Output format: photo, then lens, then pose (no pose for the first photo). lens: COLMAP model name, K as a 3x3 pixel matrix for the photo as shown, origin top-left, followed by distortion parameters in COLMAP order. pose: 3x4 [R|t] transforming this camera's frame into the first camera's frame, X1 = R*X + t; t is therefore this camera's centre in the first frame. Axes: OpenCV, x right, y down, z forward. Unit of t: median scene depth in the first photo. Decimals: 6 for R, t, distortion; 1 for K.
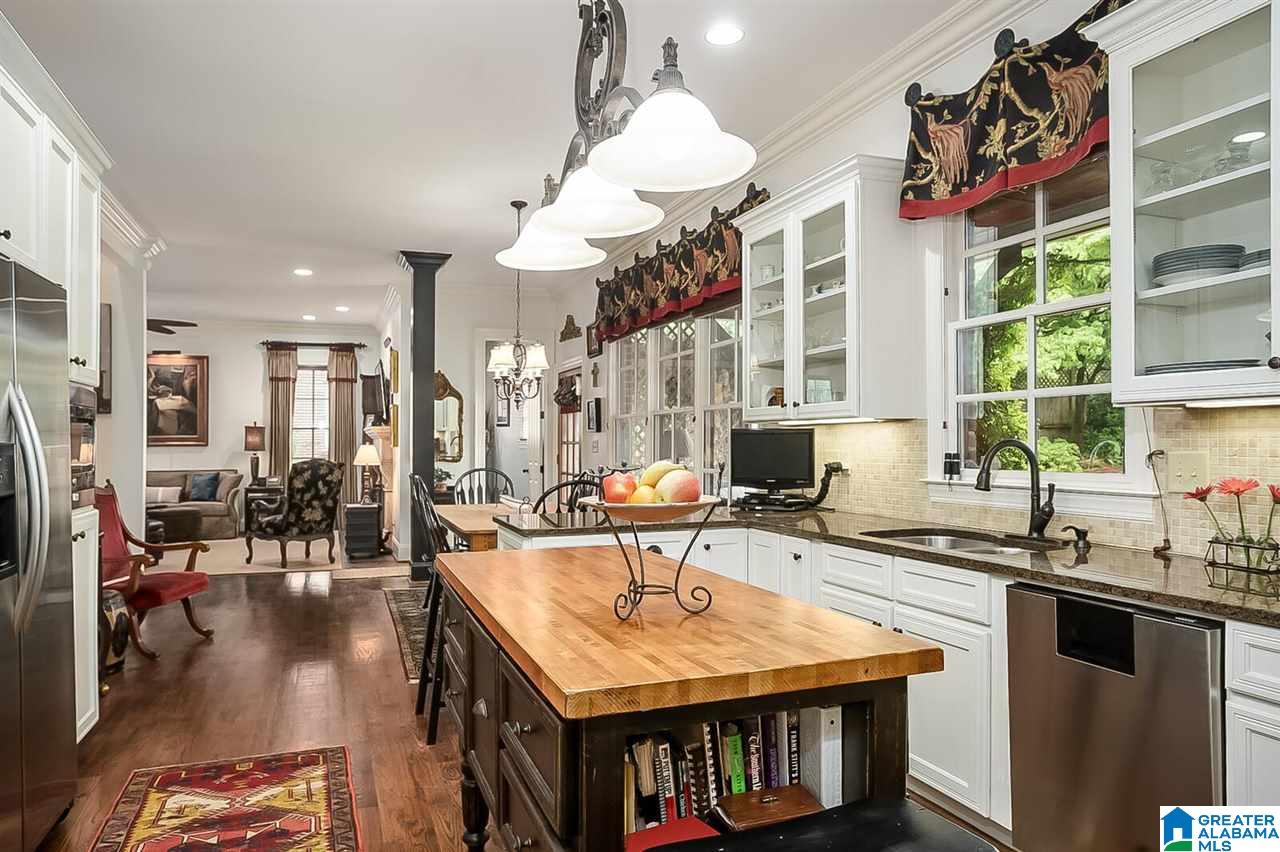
lens RADIAL K [[846.4, 0, 649.5], [0, 846.4, 427.0], [0, 0, 1]] dist [-0.033884, 0.003576]
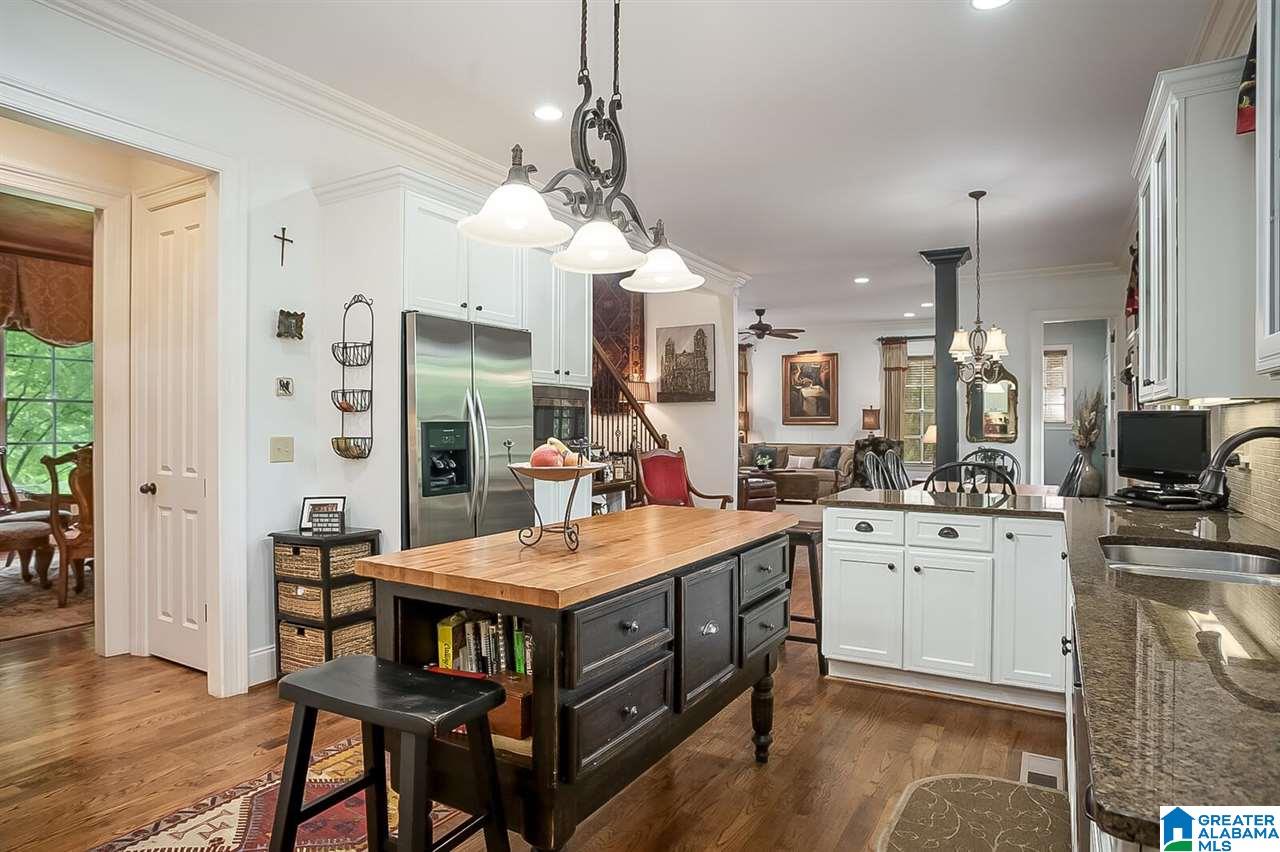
lens RADIAL K [[757.5, 0, 639.5], [0, 757.5, 420.4], [0, 0, 1]] dist [-0.027578, -0.000370]
pose [[0.645944, 0.005551, -0.763364, 0.147809], [0.006536, 0.999897, 0.012802, -0.000792], [0.763356, -0.013259, 0.645841, 0.044861]]
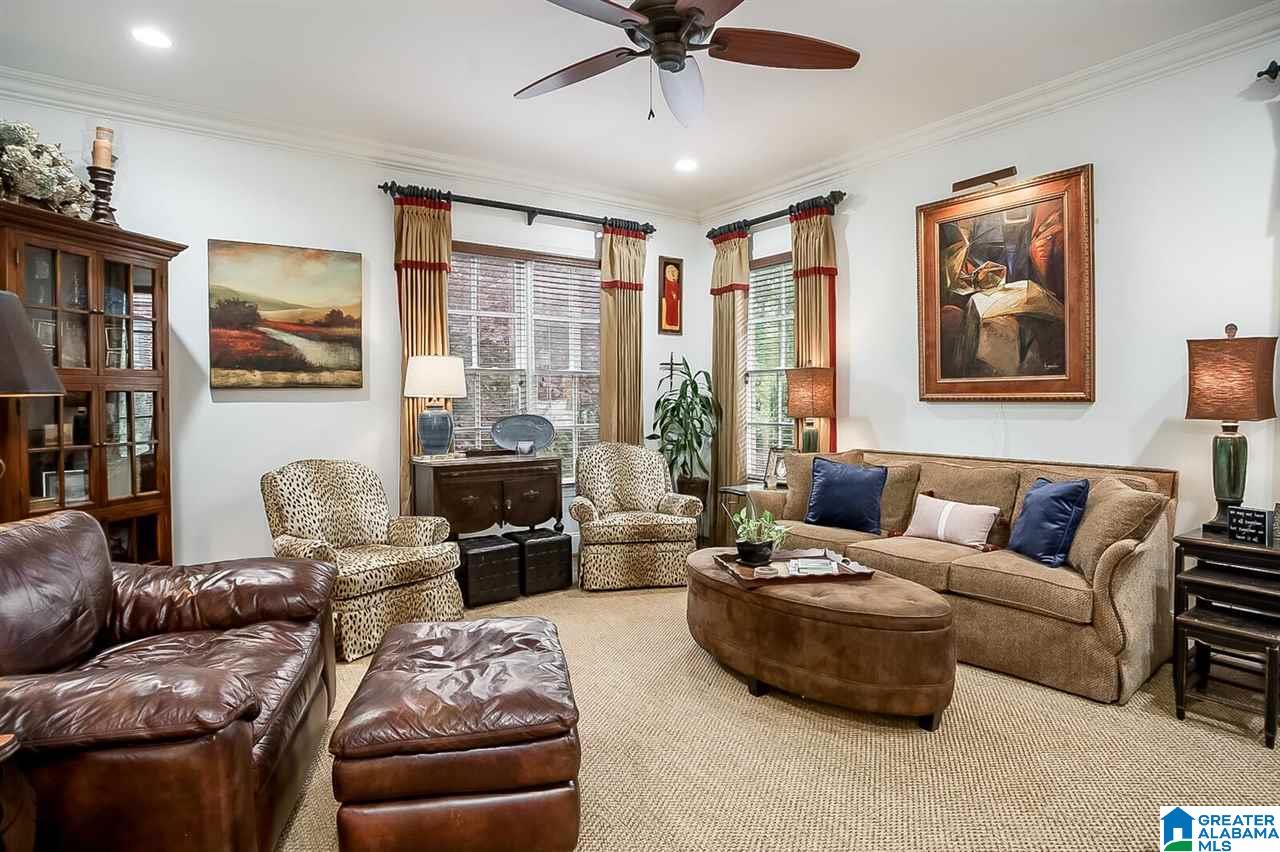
lens RADIAL K [[654.1, 0, 678.7], [0, 654.1, 404.5], [0, 0, 1]] dist [-0.018654, 0.005014]
pose [[0.282990, 0.012025, -0.959047, -0.303304], [0.012918, 0.999783, 0.016348, 0.016796], [0.959036, -0.017015, 0.282773, 0.752665]]
